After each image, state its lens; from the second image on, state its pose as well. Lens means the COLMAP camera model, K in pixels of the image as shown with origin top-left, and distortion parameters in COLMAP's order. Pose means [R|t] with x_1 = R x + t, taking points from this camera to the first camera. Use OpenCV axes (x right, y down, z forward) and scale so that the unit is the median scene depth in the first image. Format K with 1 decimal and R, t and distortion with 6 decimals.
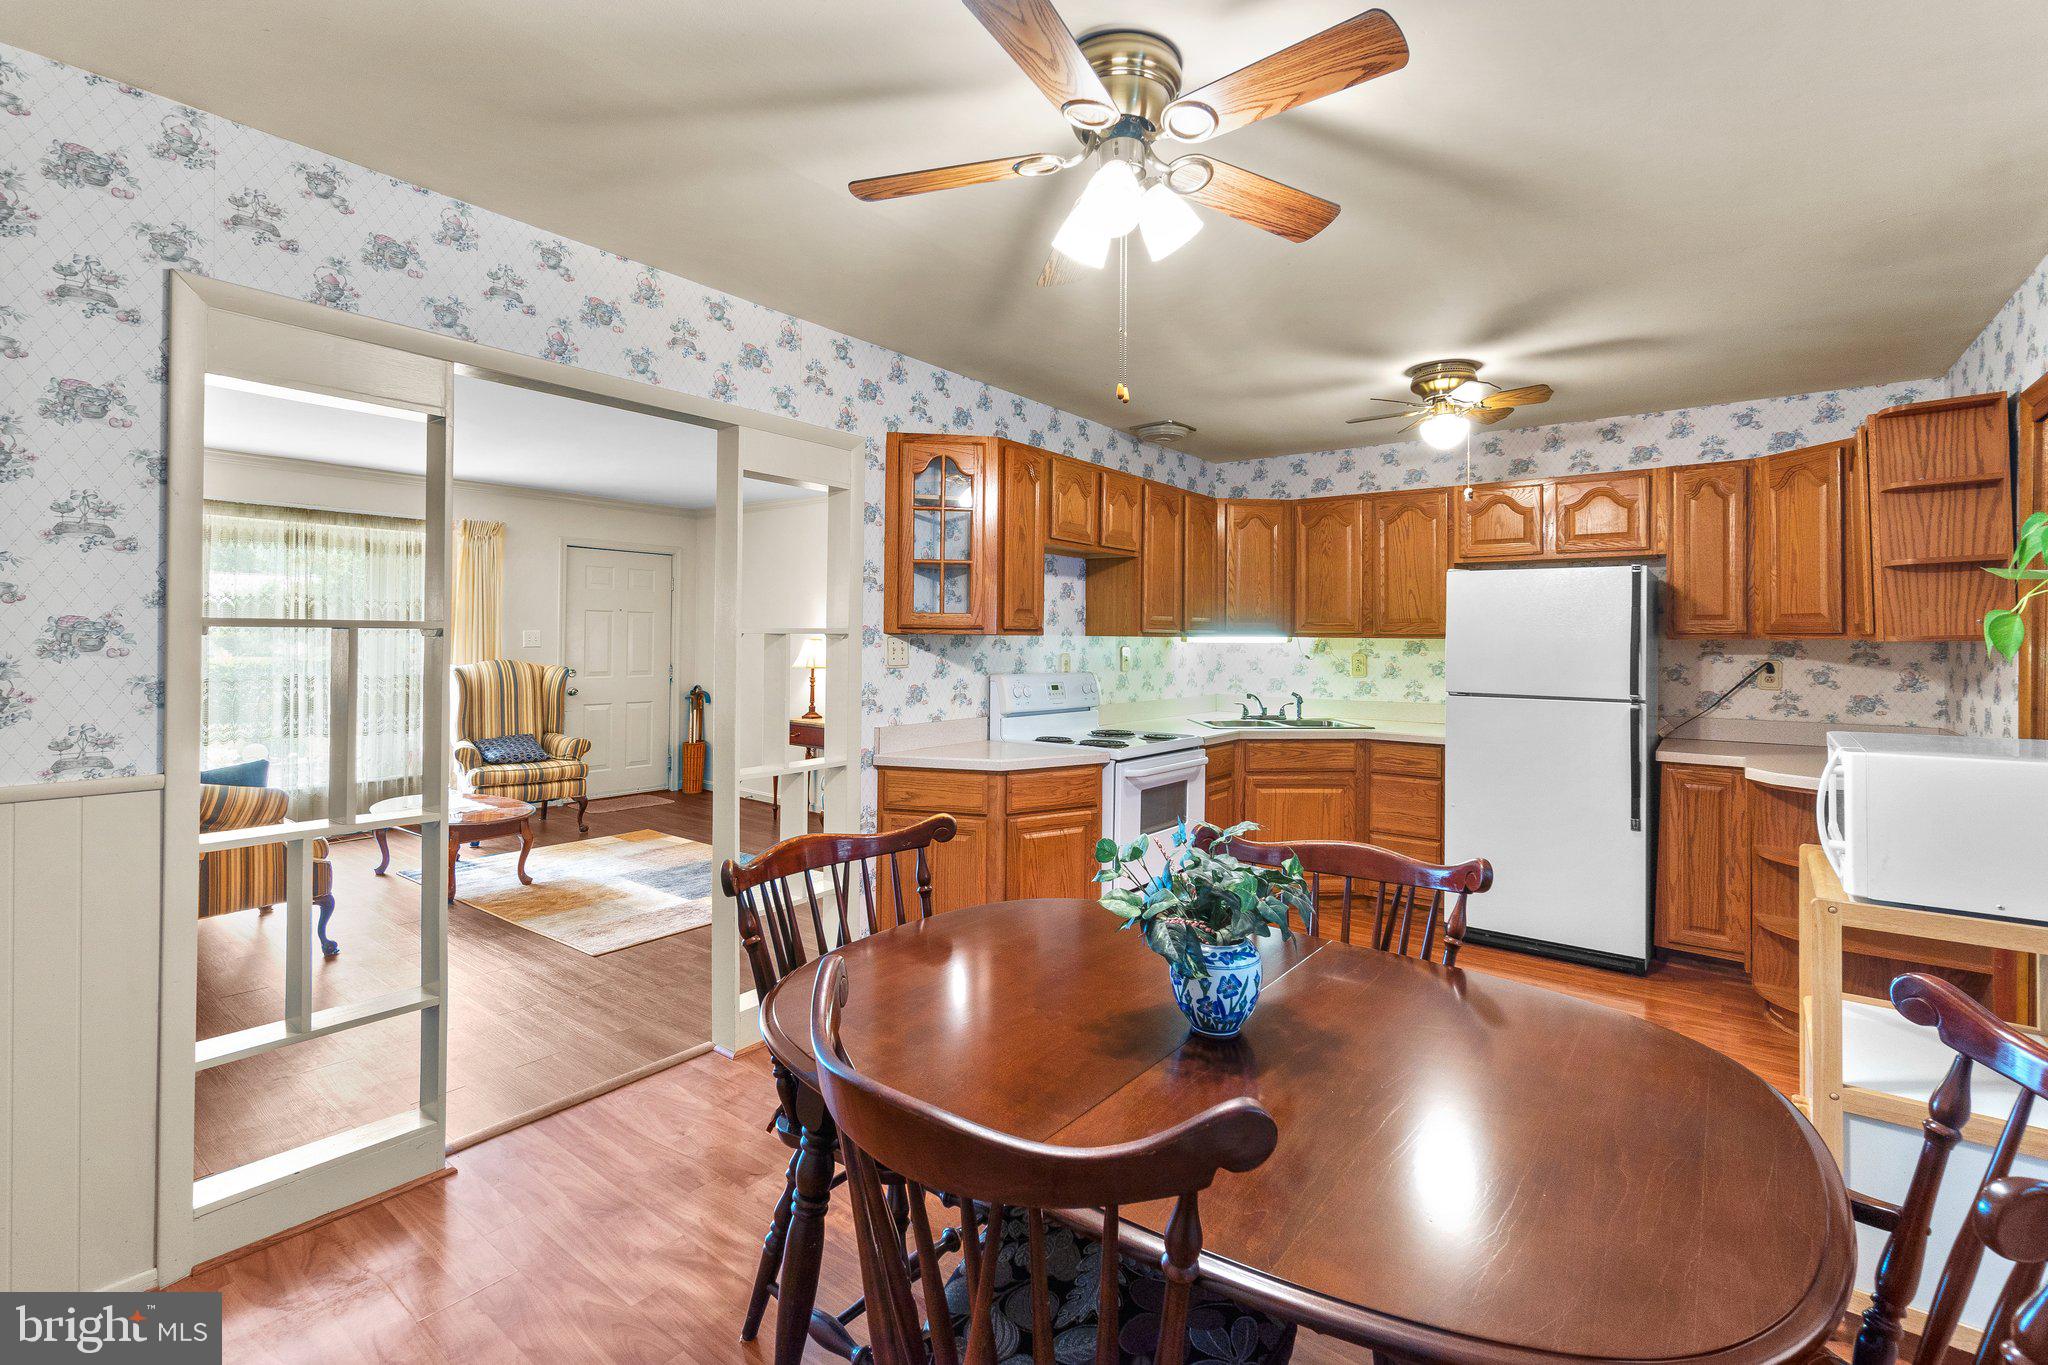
lens RADIAL K [[911.5, 0, 1002.8], [0, 911.5, 639.1], [0, 0, 1]] dist [-0.009515, 0.002003]
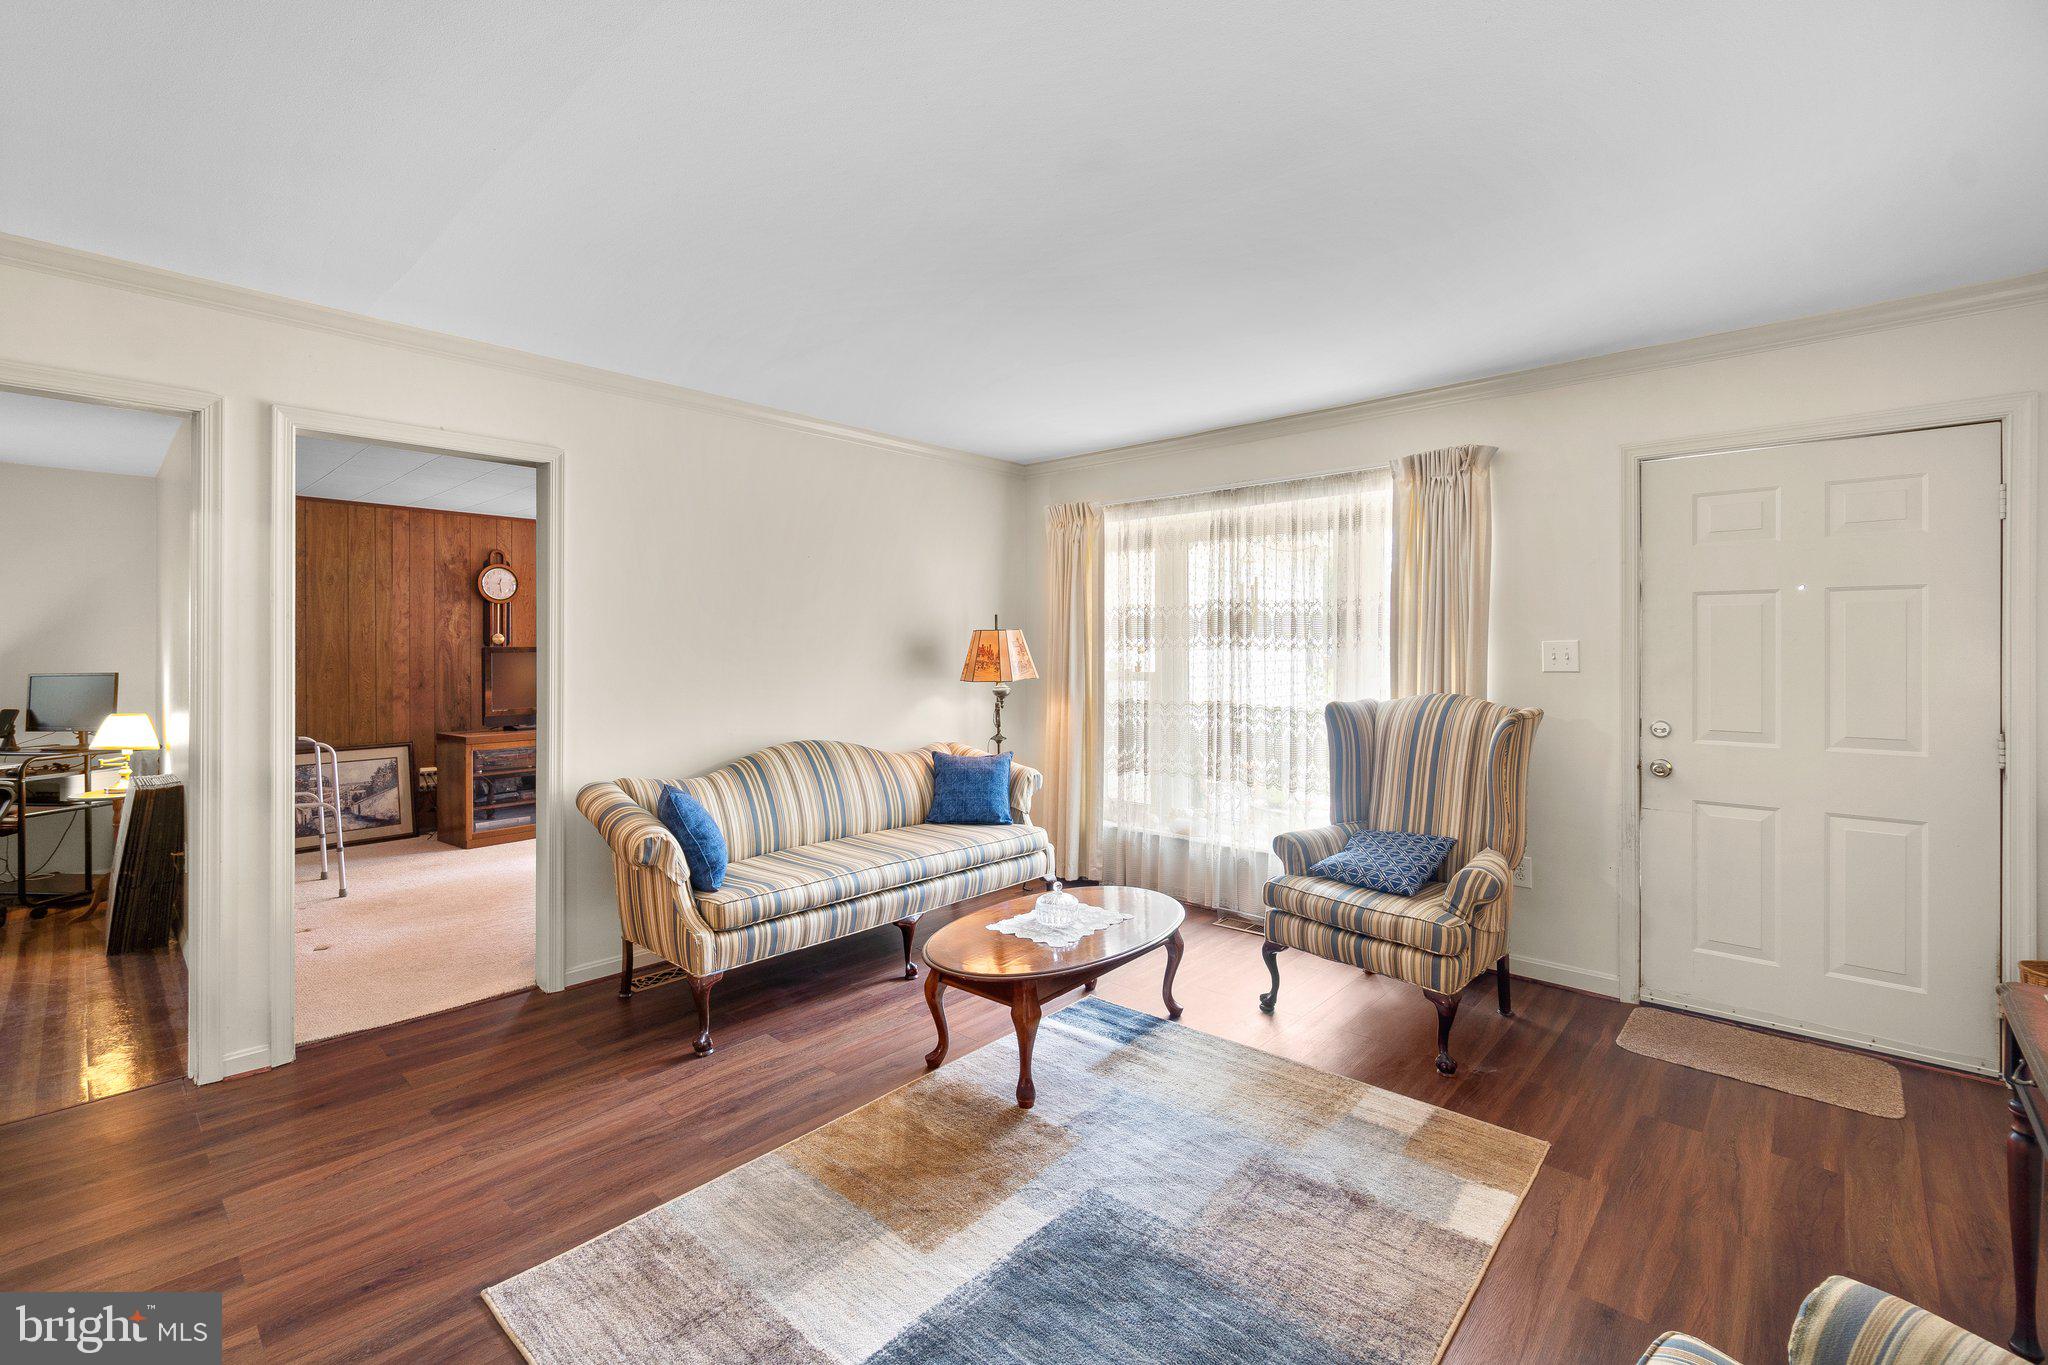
lens RADIAL K [[911.5, 0, 1021.9], [0, 911.5, 648.2], [0, 0, 1]] dist [-0.009515, 0.002003]
pose [[-0.104775, -0.012258, -0.994420, 0.037950], [-0.003609, 0.999922, -0.011946, 0.004012], [0.994489, 0.002337, -0.104811, 1.138254]]
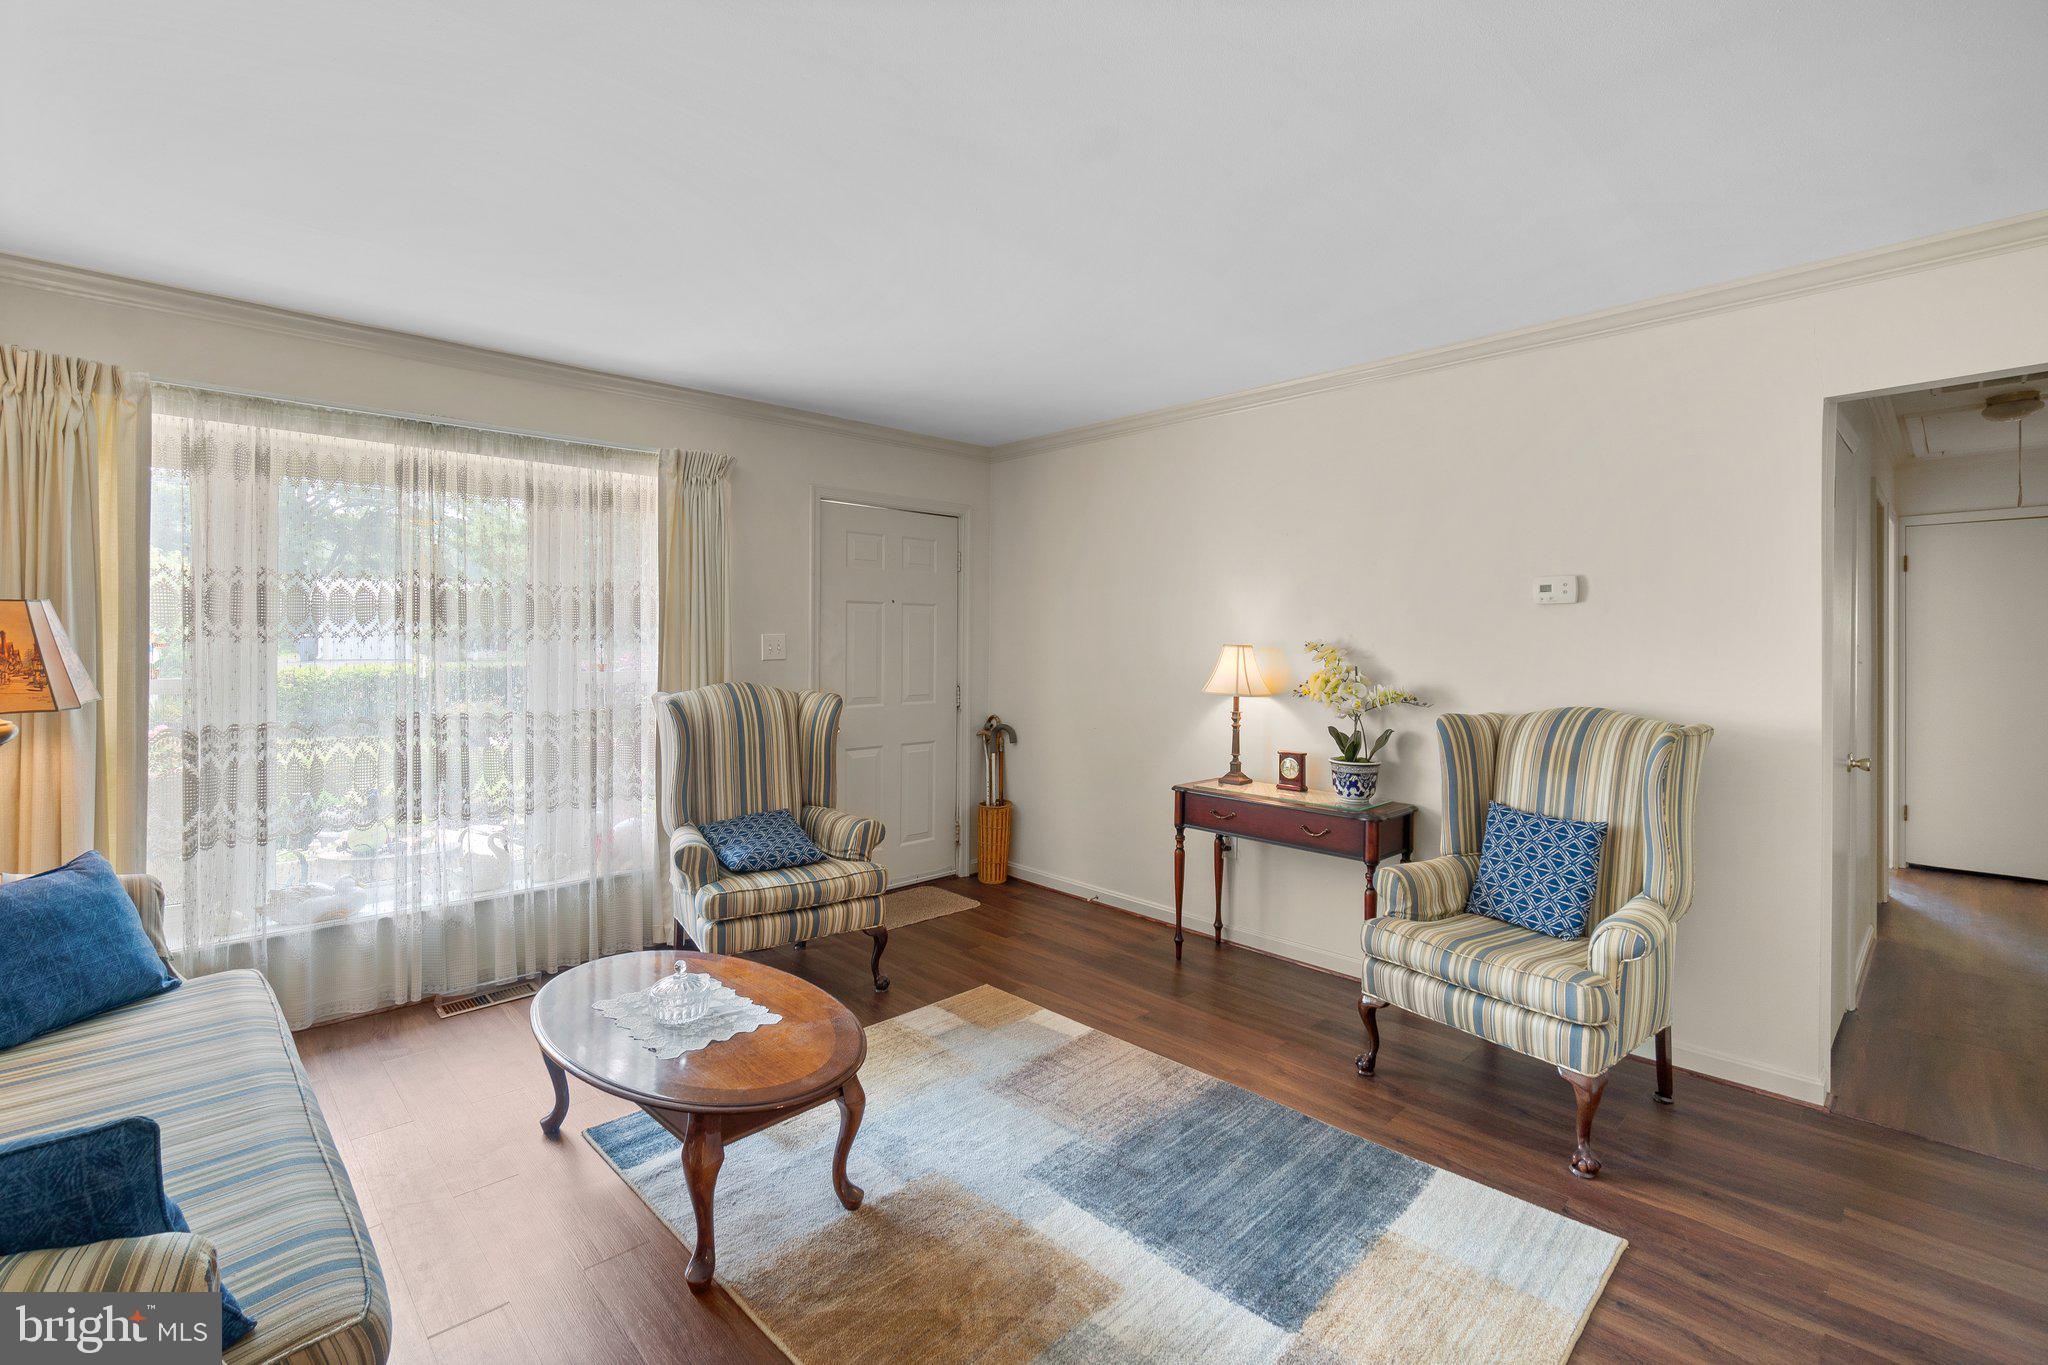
lens RADIAL K [[911.5, 0, 983.1], [0, 911.5, 656.5], [0, 0, 1]] dist [-0.009515, 0.002003]
pose [[0.985903, -0.002206, -0.167304, -0.411374], [0.004651, 0.999888, 0.014220, -0.003401], [0.167254, -0.014798, 0.985803, 0.616455]]
